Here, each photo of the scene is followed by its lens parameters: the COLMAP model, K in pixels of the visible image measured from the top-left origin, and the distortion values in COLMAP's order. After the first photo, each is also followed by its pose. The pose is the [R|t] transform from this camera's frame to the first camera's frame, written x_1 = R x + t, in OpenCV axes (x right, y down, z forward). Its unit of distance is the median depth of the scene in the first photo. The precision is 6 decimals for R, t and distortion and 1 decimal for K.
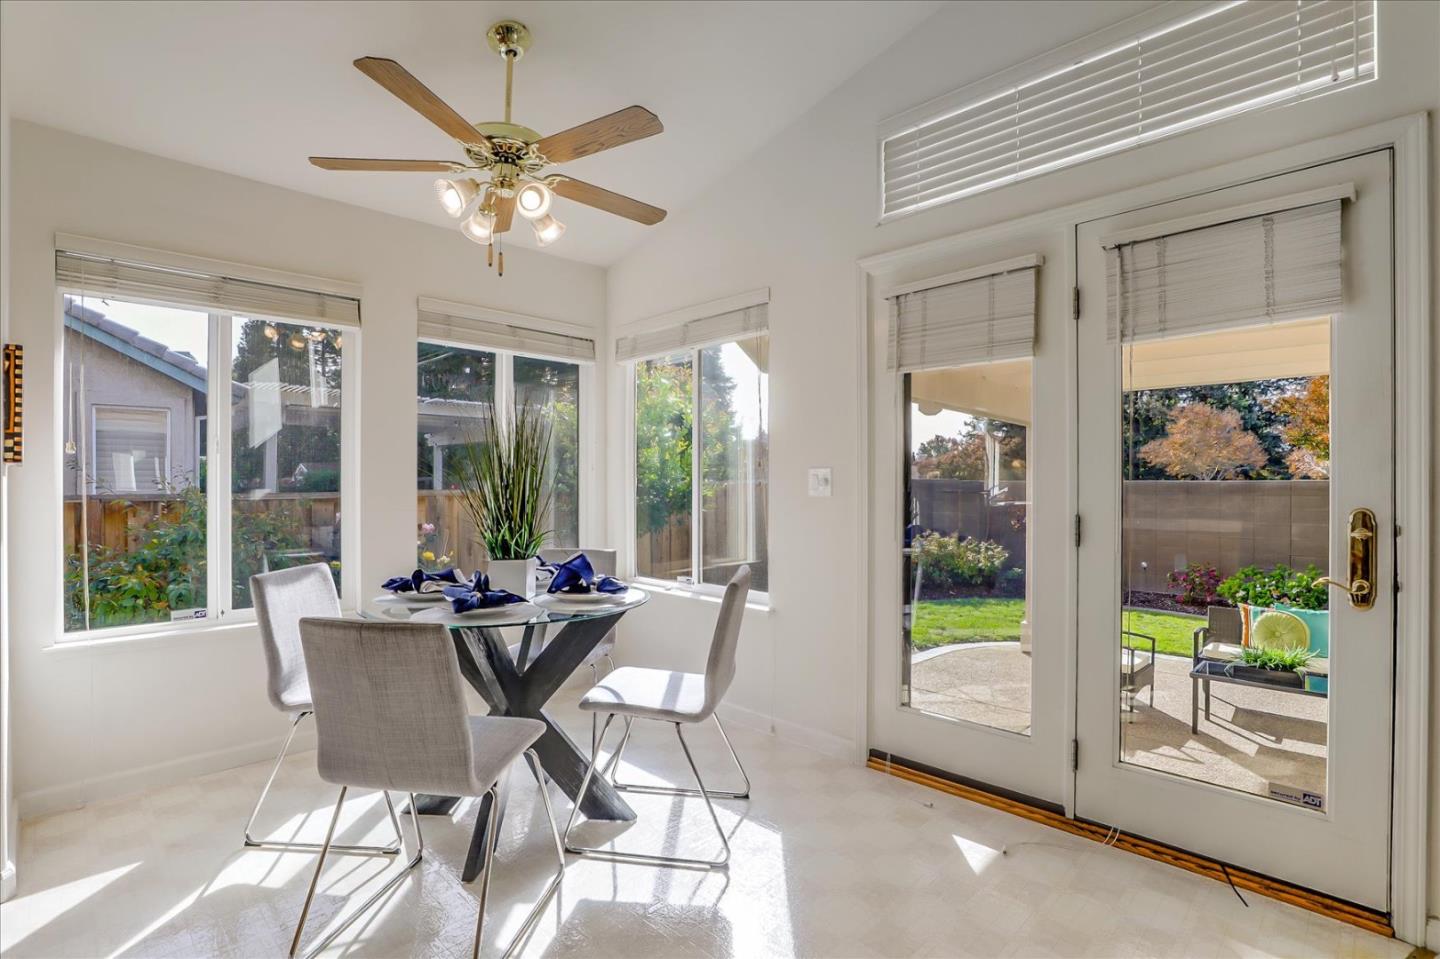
lens RADIAL K [[680.8, 0, 715.3], [0, 680.8, 484.6], [0, 0, 1]] dist [-0.031667, 0.003947]
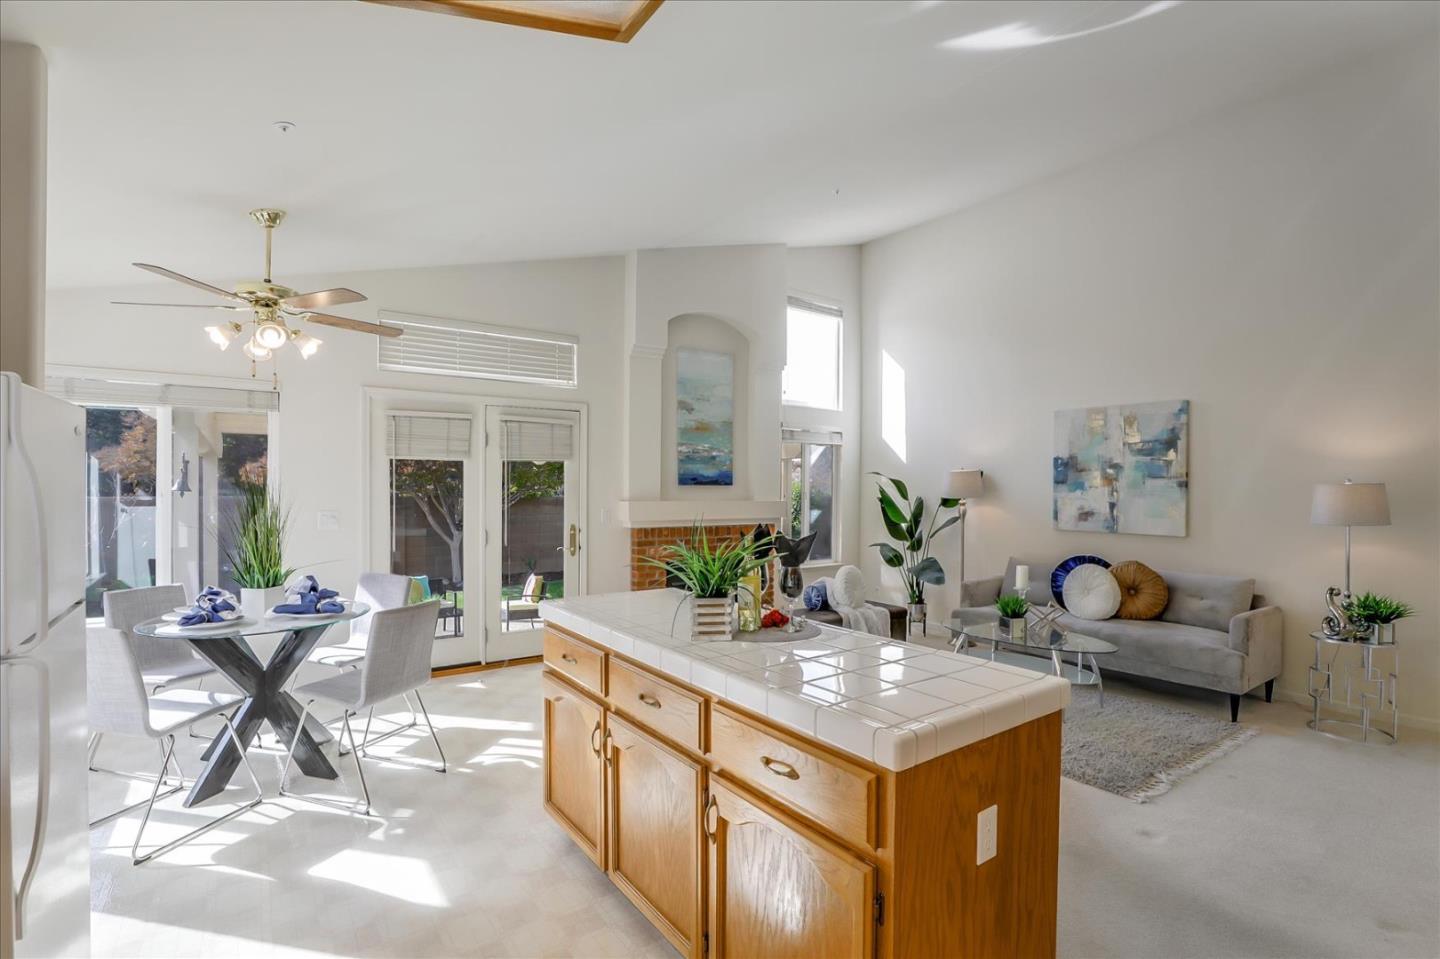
lens RADIAL K [[677.8, 0, 708.6], [0, 677.8, 489.5], [0, 0, 1]] dist [-0.041931, 0.008846]
pose [[0.181881, -0.000789, 0.983320, -1.547640], [-0.001694, 0.999998, 0.001115, -0.099819], [-0.983319, -0.001868, 0.181880, -0.162531]]
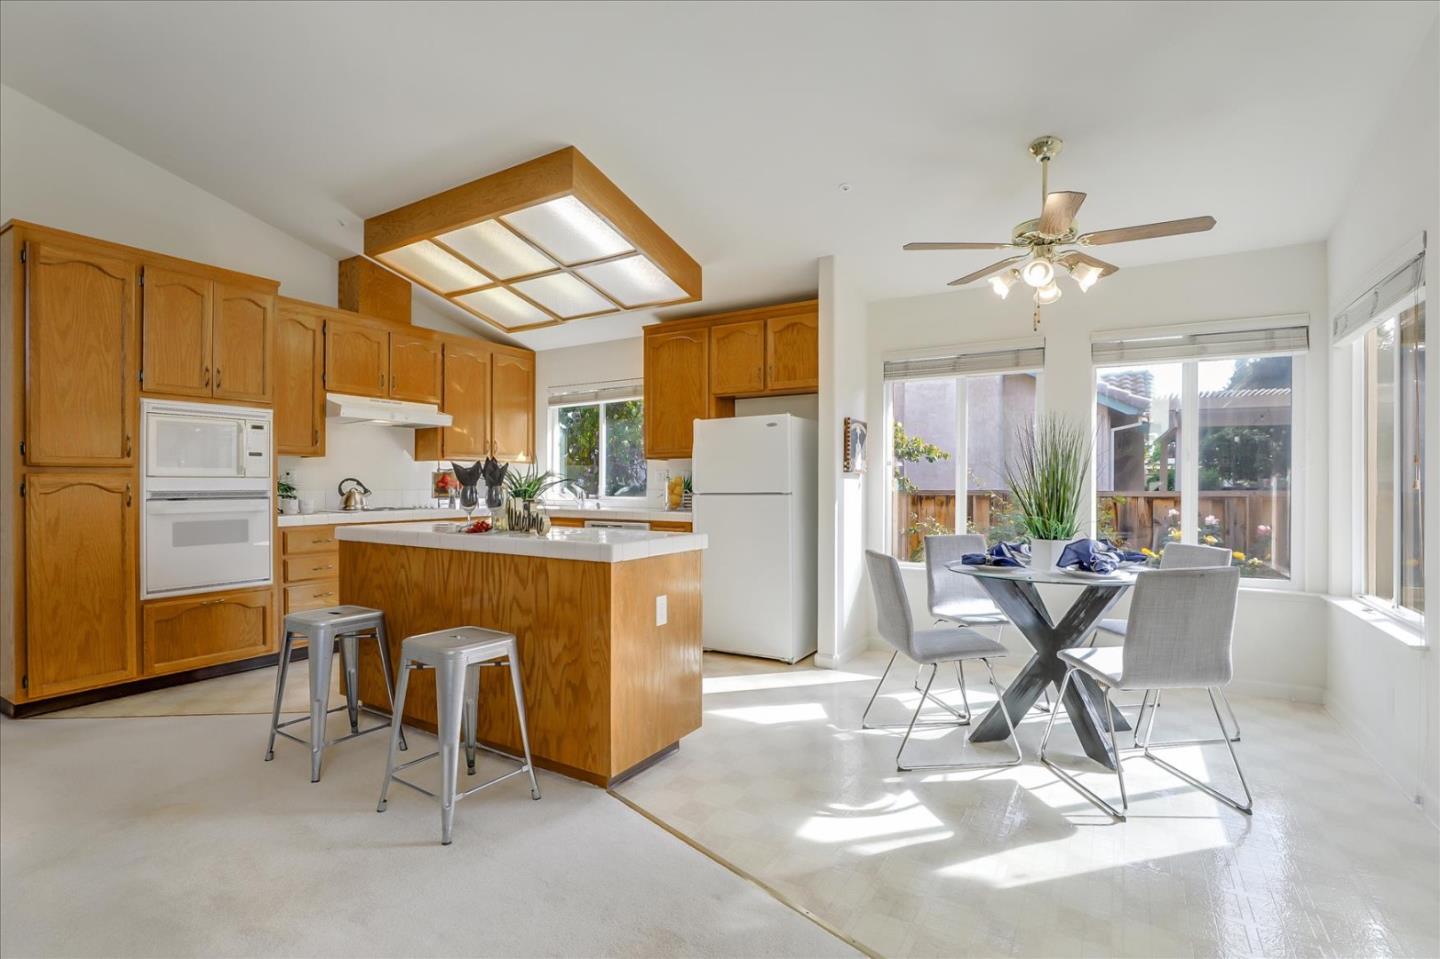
lens RADIAL K [[677.8, 0, 723.5], [0, 677.8, 487.8], [0, 0, 1]] dist [-0.041931, 0.008846]
pose [[0.241344, 0.006806, -0.970416, 0.848115], [-0.004083, 0.999974, 0.005997, 0.003184], [0.970431, 0.002514, 0.241365, 0.067282]]
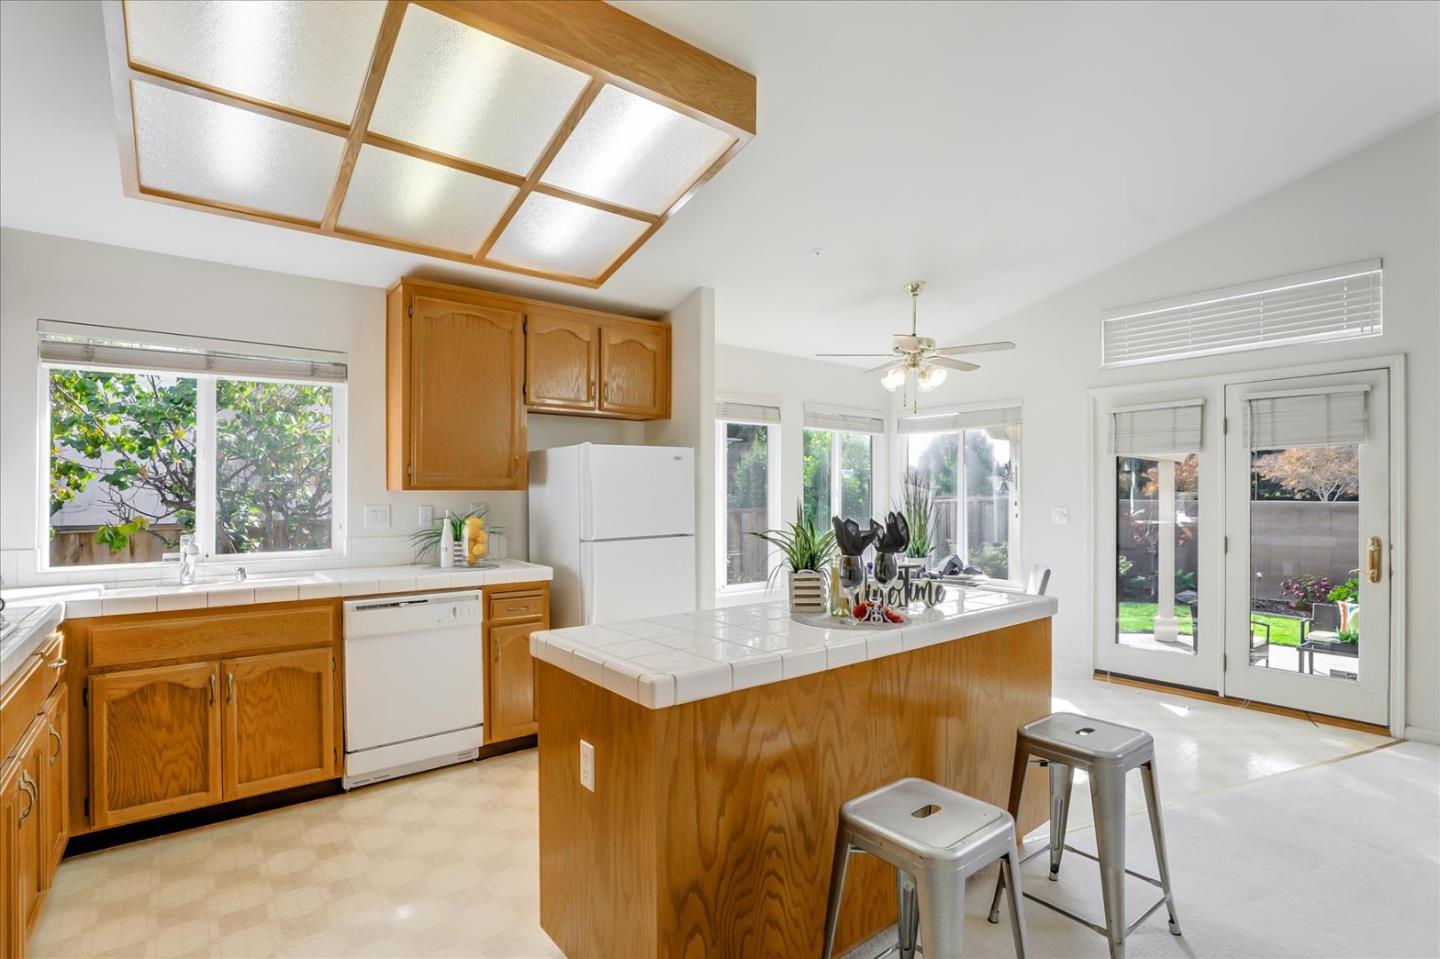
lens RADIAL K [[680.8, 0, 716.4], [0, 680.8, 490.2], [0, 0, 1]] dist [-0.031667, 0.003947]
pose [[0.993637, 0.000555, -0.112626, -0.667760], [-0.001296, 0.999978, -0.006511, -0.071552], [0.112619, 0.006616, 0.993616, -1.023481]]
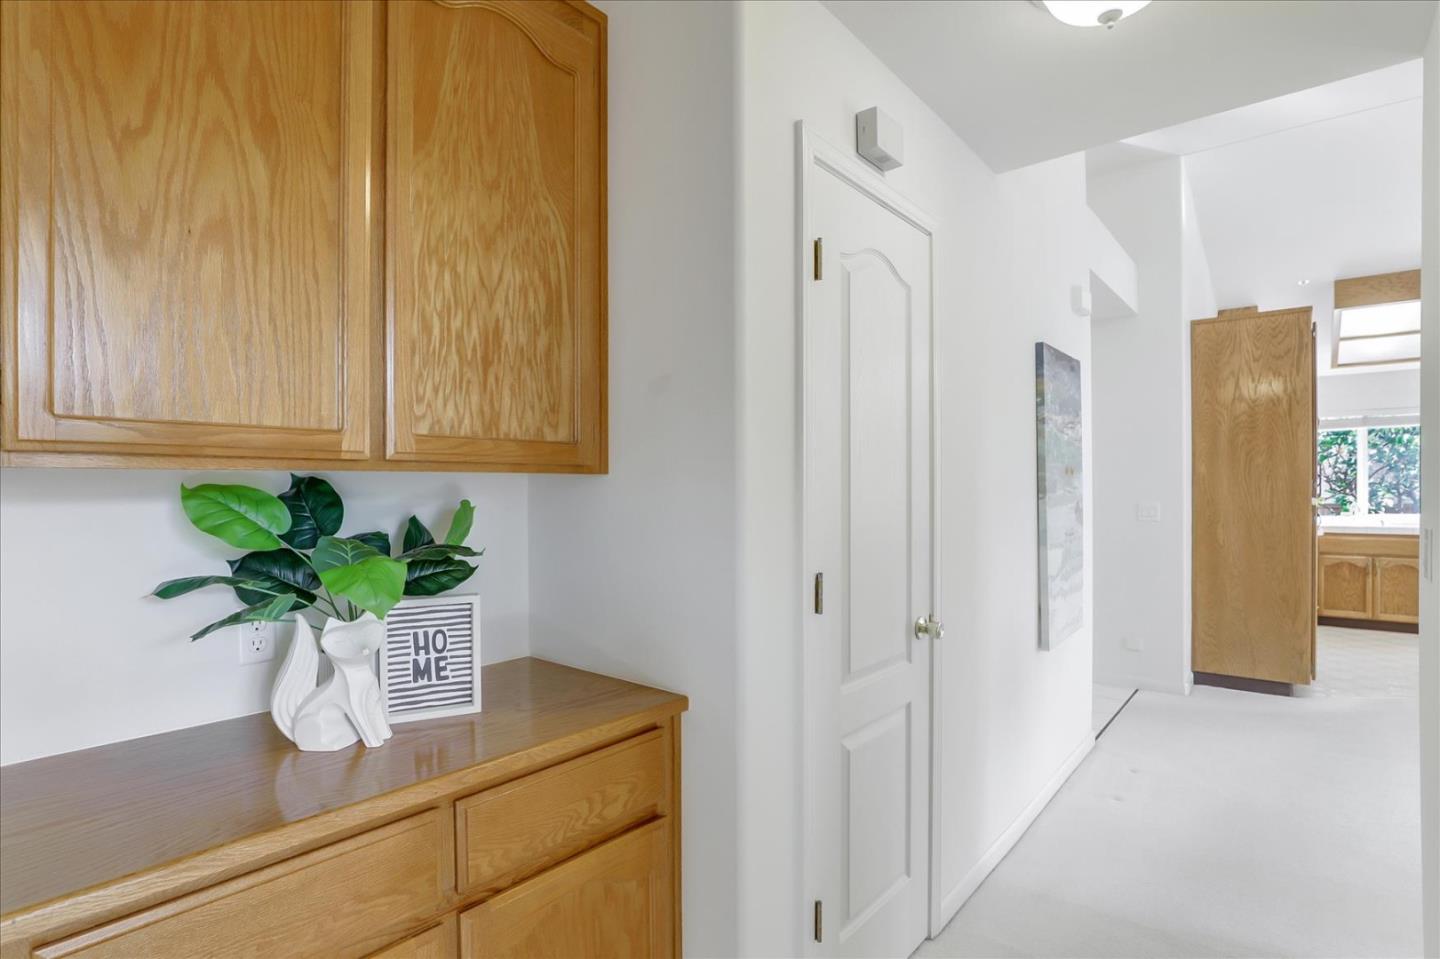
lens RADIAL K [[677.8, 0, 736.4], [0, 677.8, 501.9], [0, 0, 1]] dist [-0.041931, 0.008846]
pose [[0.074367, 0.013133, -0.997144, 0.738539], [0.008887, 0.999865, 0.013831, -0.058197], [0.997191, -0.009890, 0.074240, -2.657783]]
